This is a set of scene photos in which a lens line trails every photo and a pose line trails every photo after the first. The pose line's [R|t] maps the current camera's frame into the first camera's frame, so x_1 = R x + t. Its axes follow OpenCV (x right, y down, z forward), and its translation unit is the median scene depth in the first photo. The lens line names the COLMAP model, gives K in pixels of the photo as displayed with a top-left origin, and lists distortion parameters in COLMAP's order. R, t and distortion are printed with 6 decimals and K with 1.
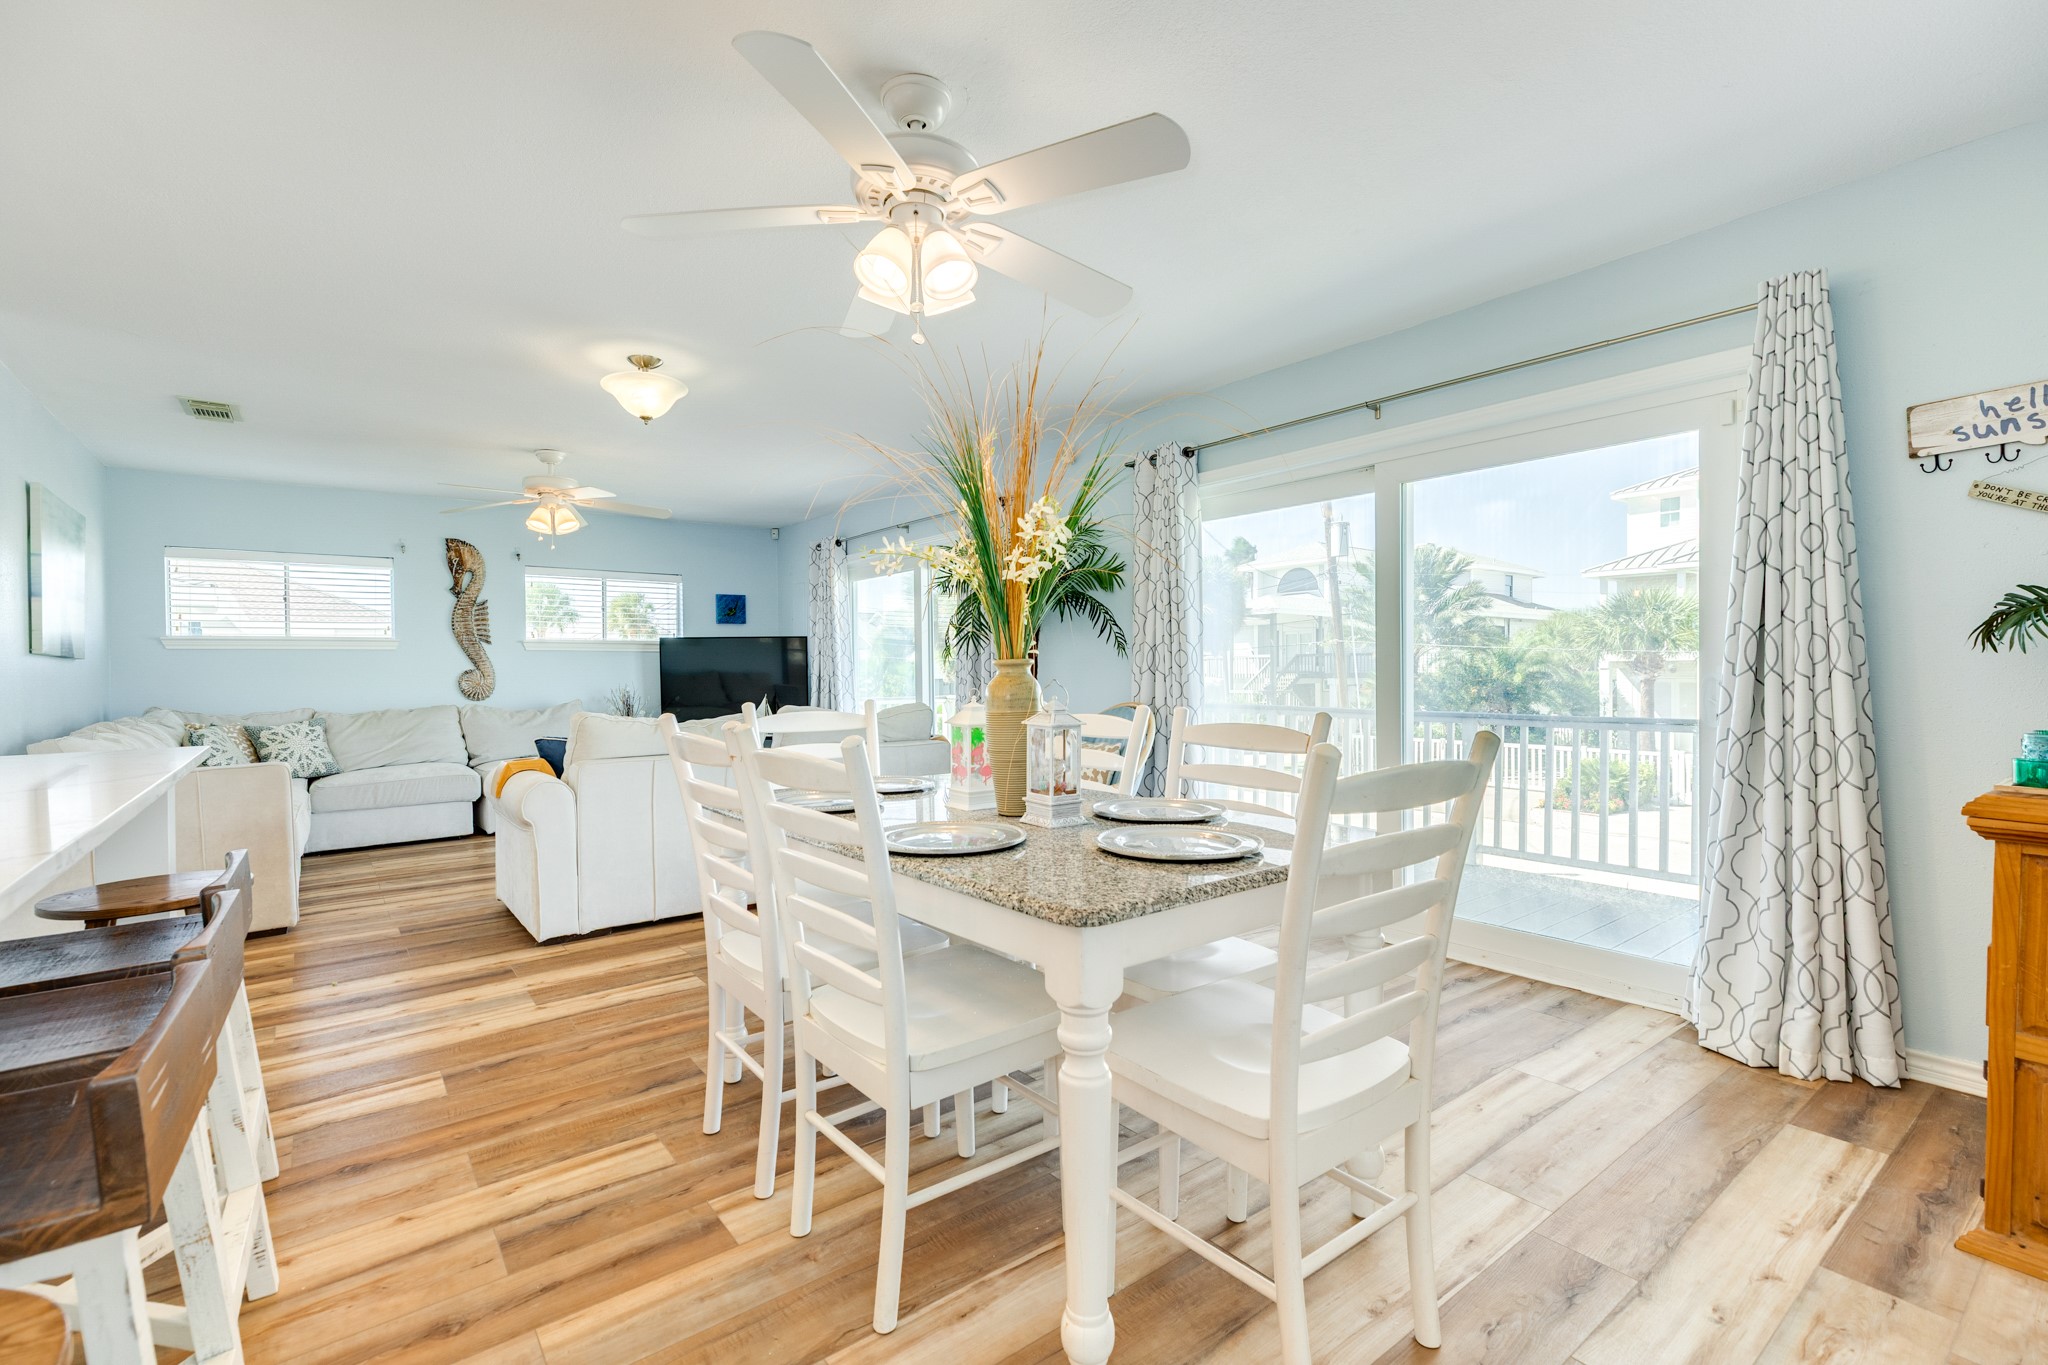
lens RADIAL K [[912.7, 0, 1019.6], [0, 912.7, 679.1], [0, 0, 1]] dist [0.005049, 0.001387]
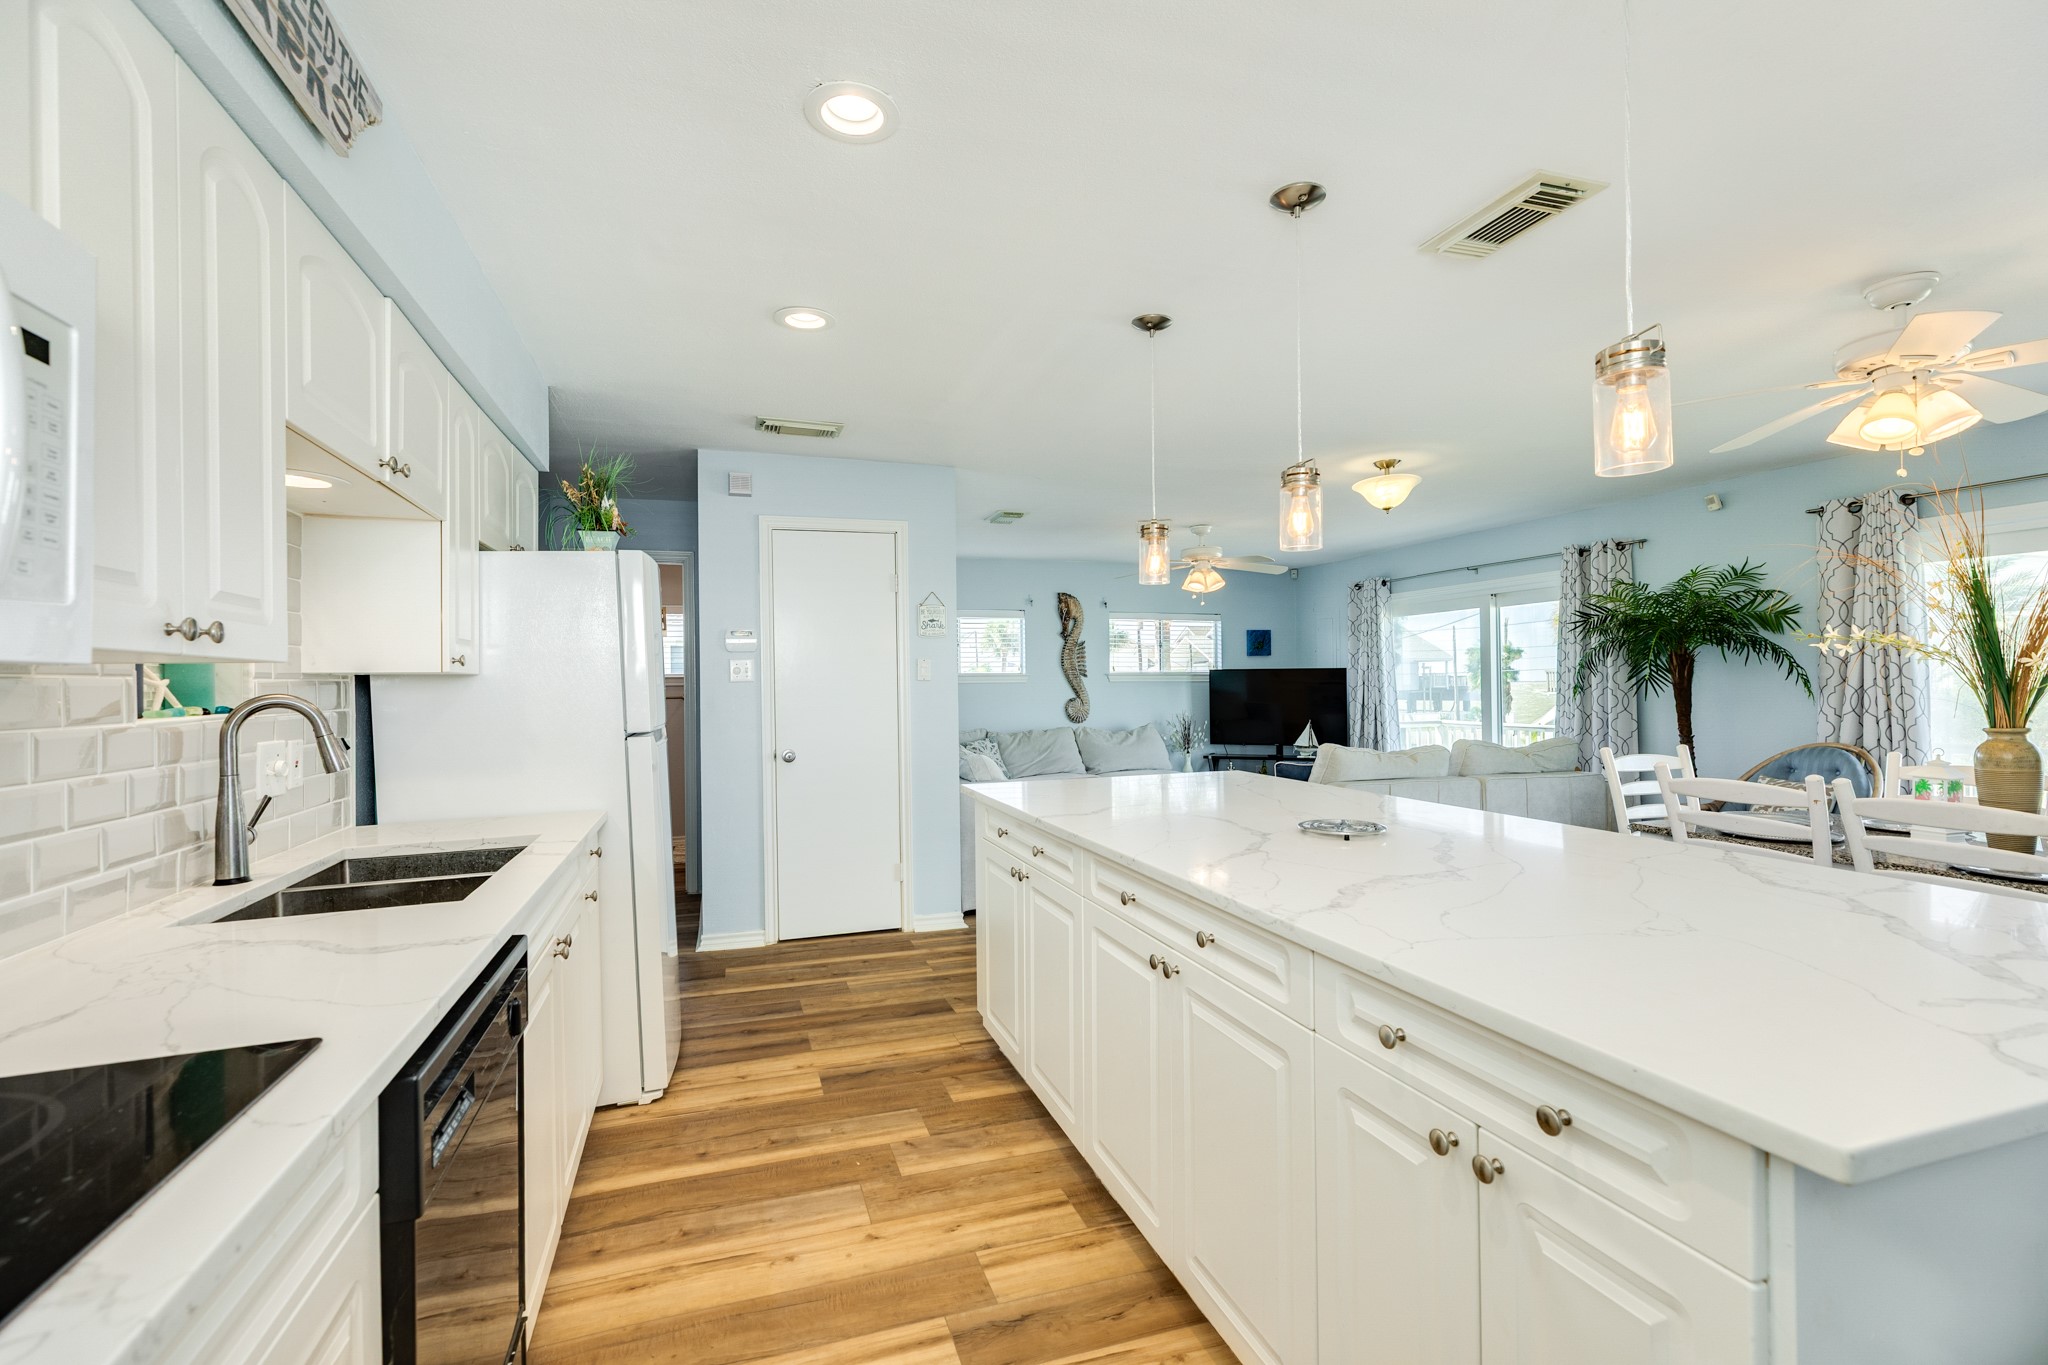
lens RADIAL K [[912.7, 0, 1019.9], [0, 912.7, 681.0], [0, 0, 1]] dist [0.005049, 0.001387]
pose [[0.942777, -0.001157, -0.333423, -0.310916], [-0.002422, 0.999944, -0.010318, -0.024535], [0.333416, 0.010535, 0.942721, -0.225892]]
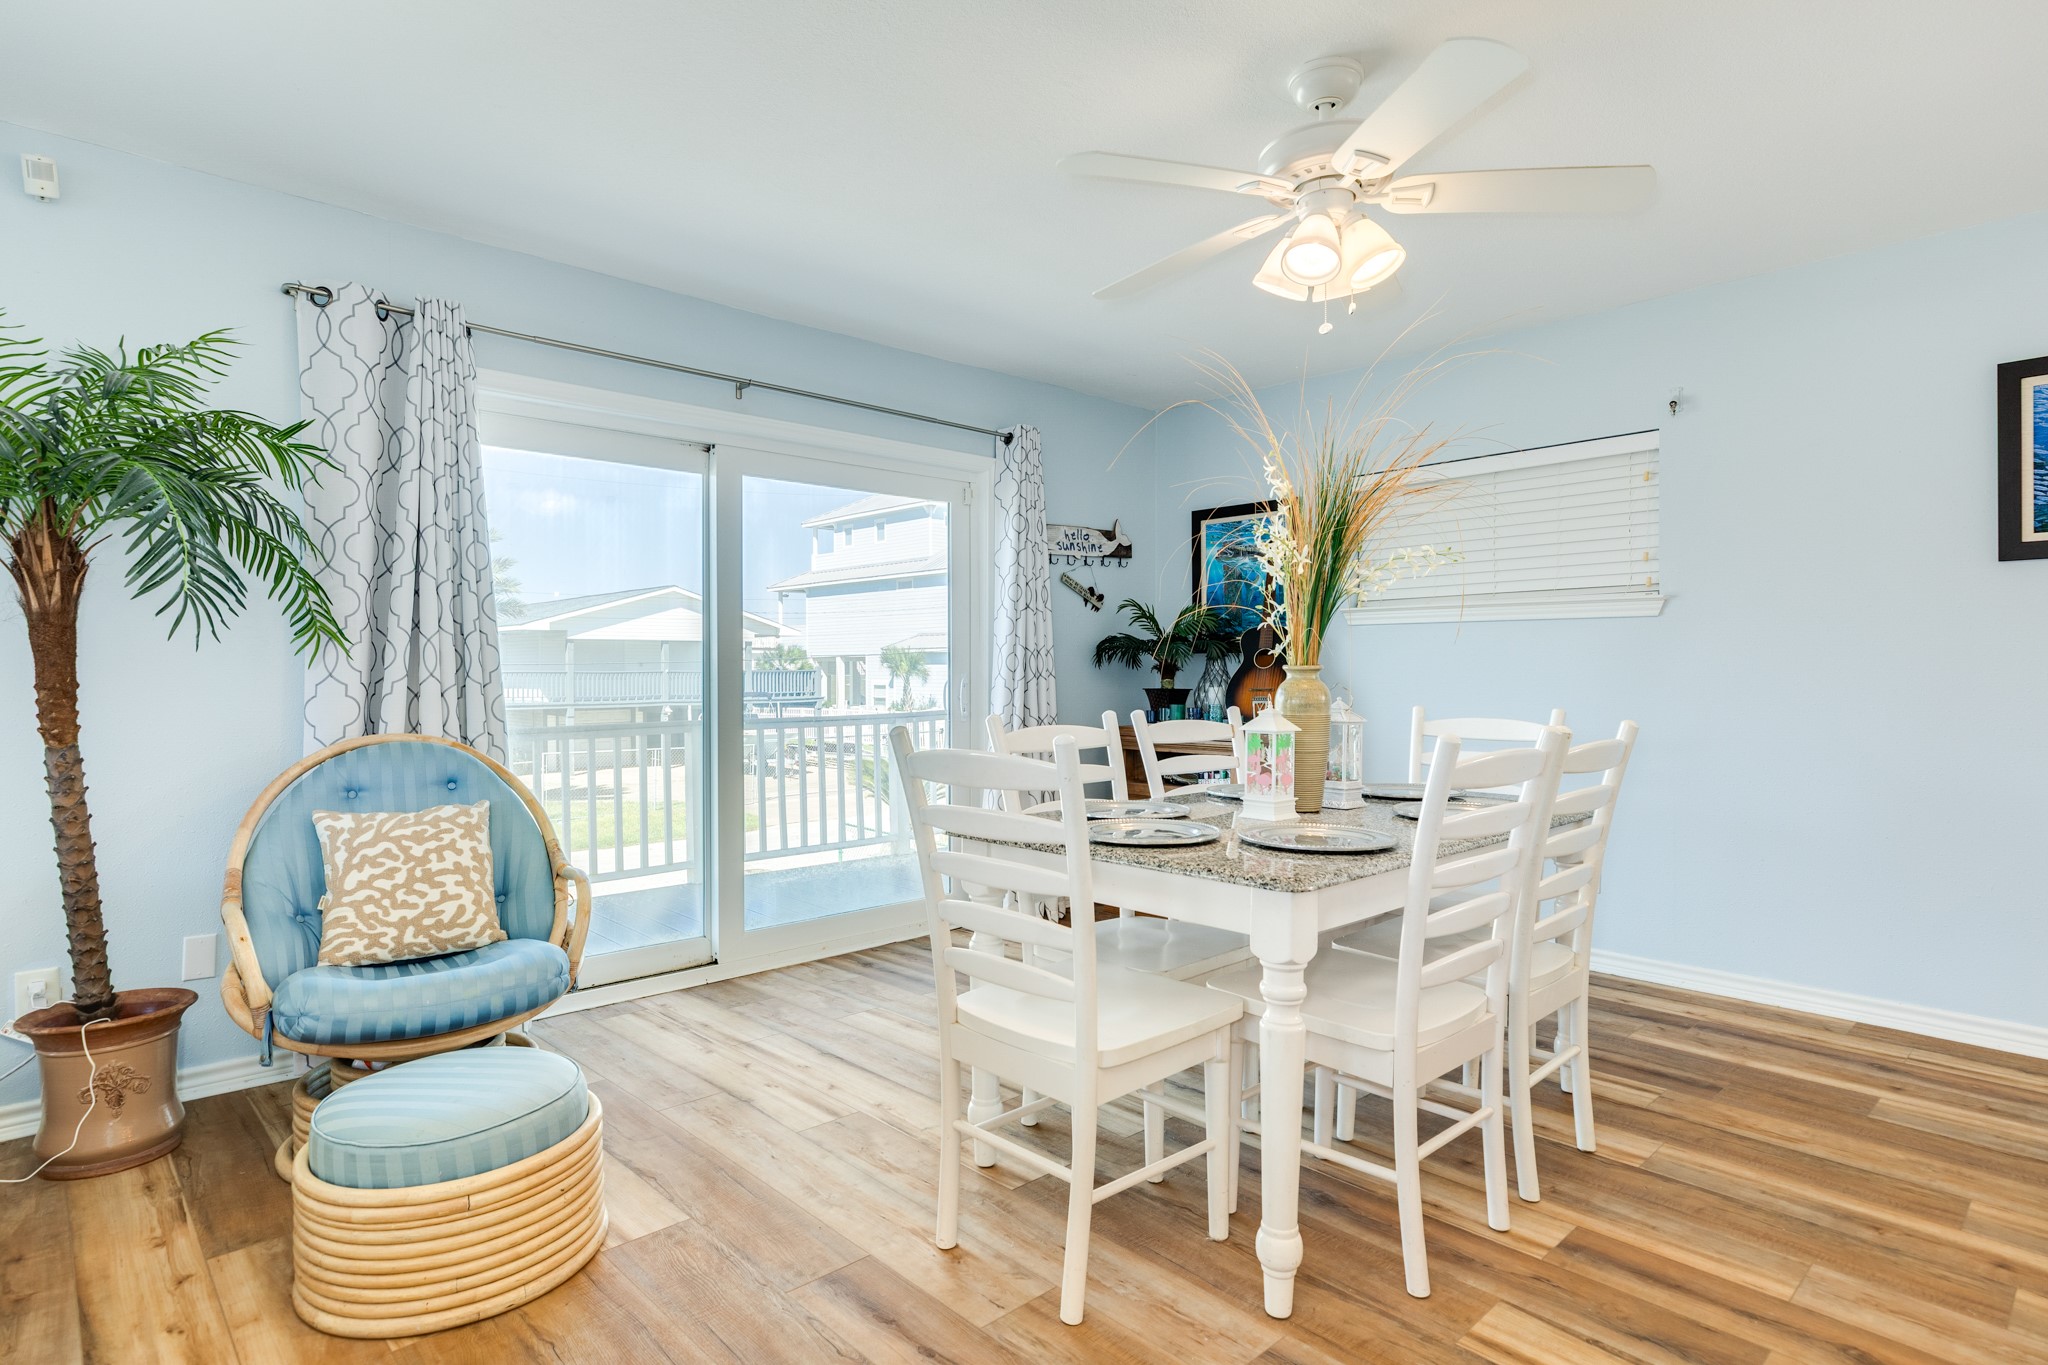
lens RADIAL K [[1070.5, 0, 1026.4], [0, 1070.5, 680.6], [0, 0, 1]] dist [0.001693, 0.000057]
pose [[-0.099698, -0.002950, 0.995013, -0.442338], [0.012494, 0.999913, 0.004217, -0.004388], [-0.994939, 0.012852, -0.099653, 0.527874]]
